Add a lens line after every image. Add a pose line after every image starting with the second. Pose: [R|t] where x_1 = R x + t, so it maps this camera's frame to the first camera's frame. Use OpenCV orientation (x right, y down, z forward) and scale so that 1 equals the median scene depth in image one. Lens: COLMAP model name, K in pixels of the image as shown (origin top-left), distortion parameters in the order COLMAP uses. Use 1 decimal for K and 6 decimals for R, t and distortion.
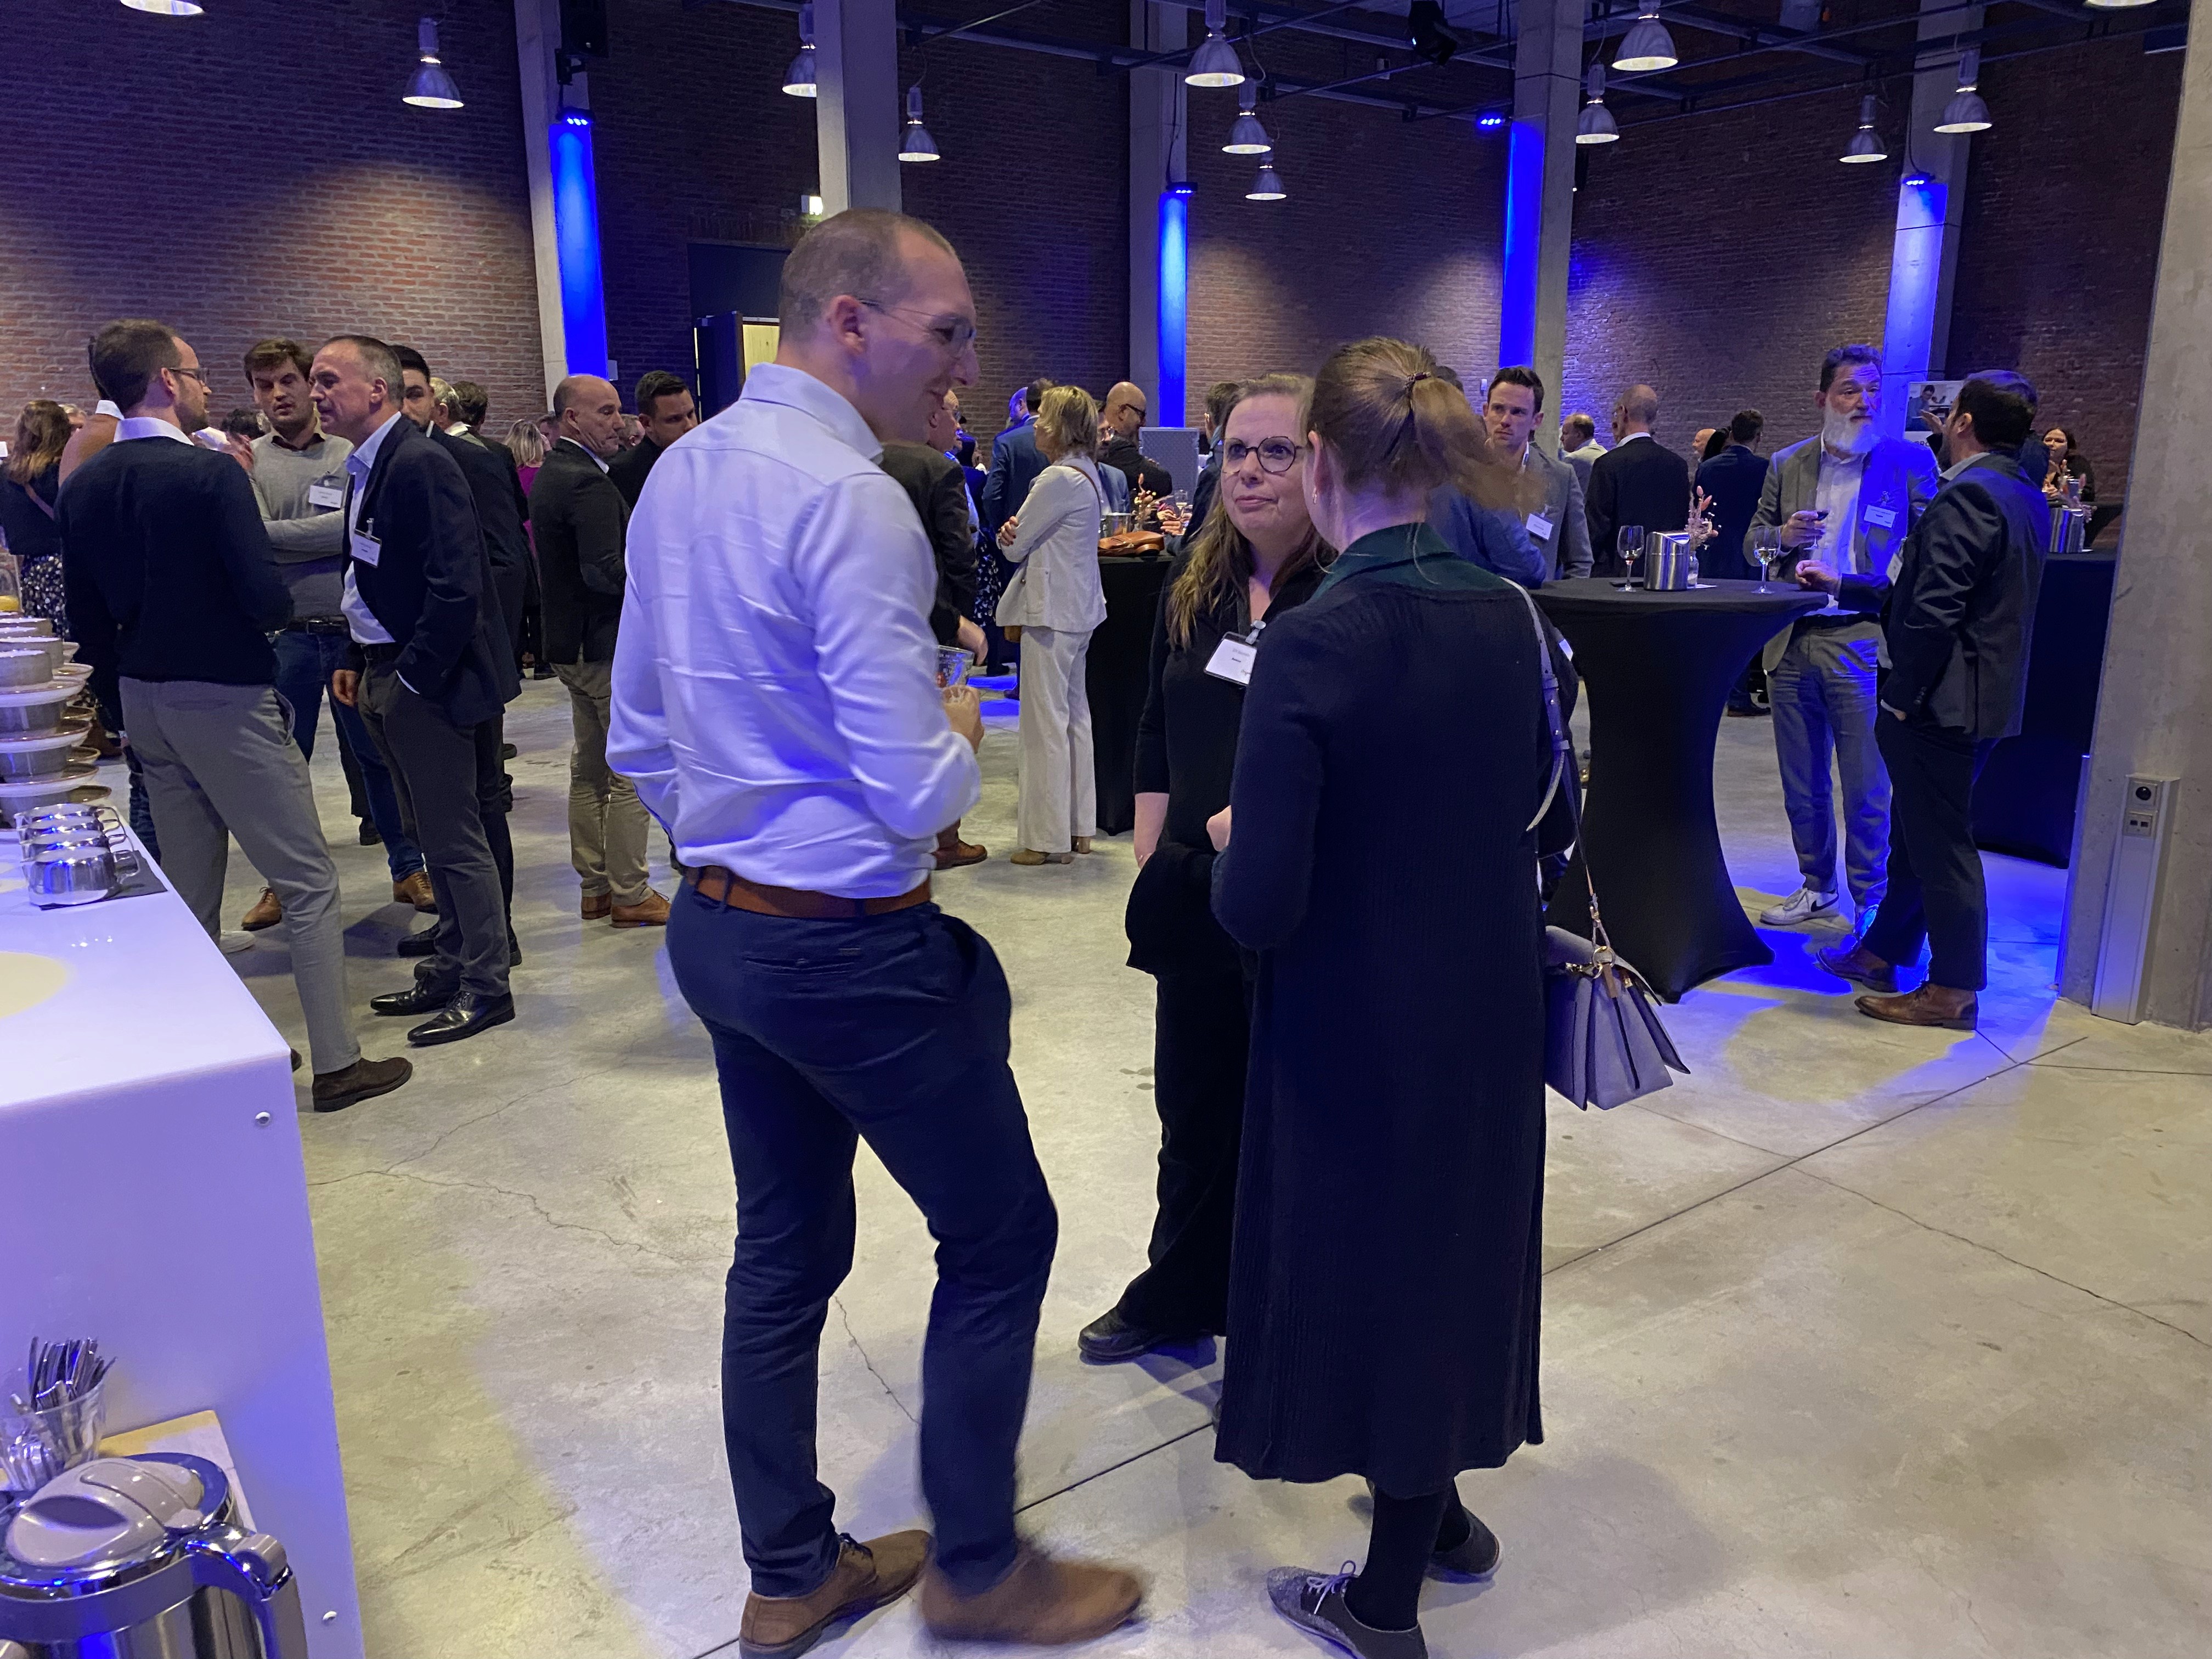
lens RADIAL K [[1657.3, 0, 1099.5], [0, 1657.3, 828.5], [0, 0, 1]] dist [0.007573, -0.007175]
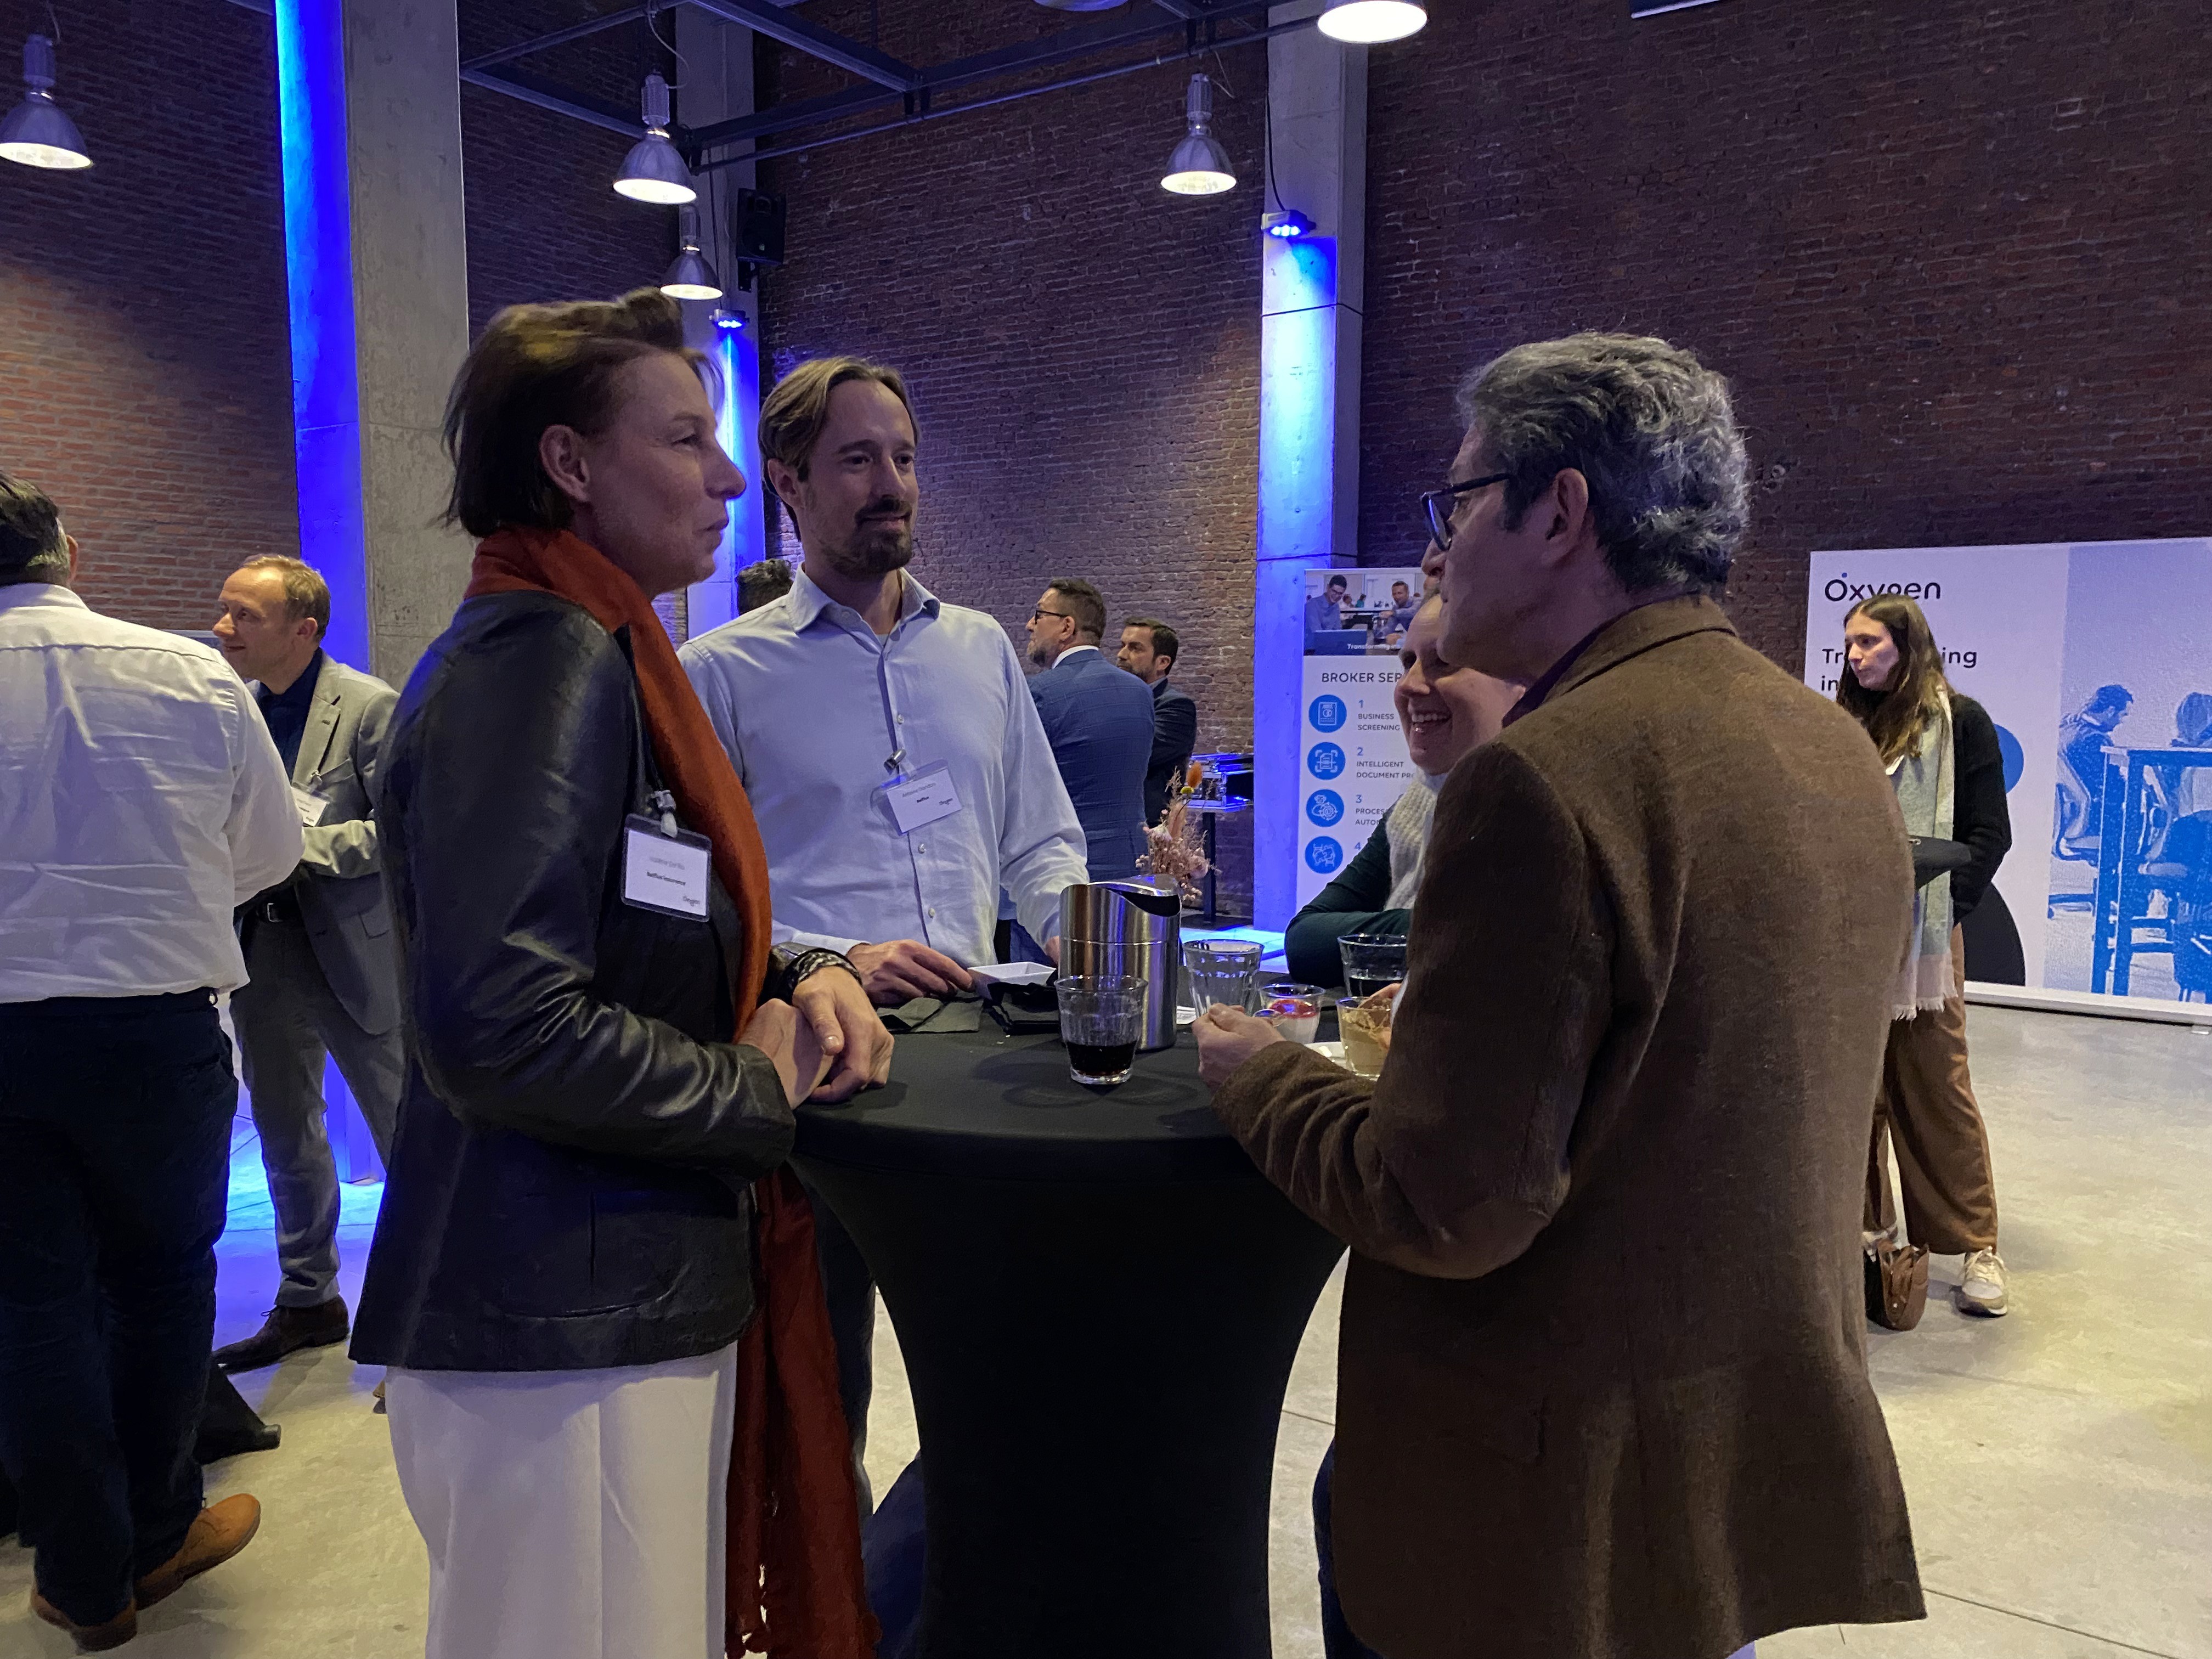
lens RADIAL K [[1657.3, 0, 1103.5], [0, 1657.3, 822.7], [0, 0, 1]] dist [0.007573, -0.007175]
pose [[0.946506, -0.017434, 0.322215, 0.235558], [0.062940, 0.989335, -0.131355, -0.112300], [-0.316489, 0.144609, 0.937509, 0.494971]]
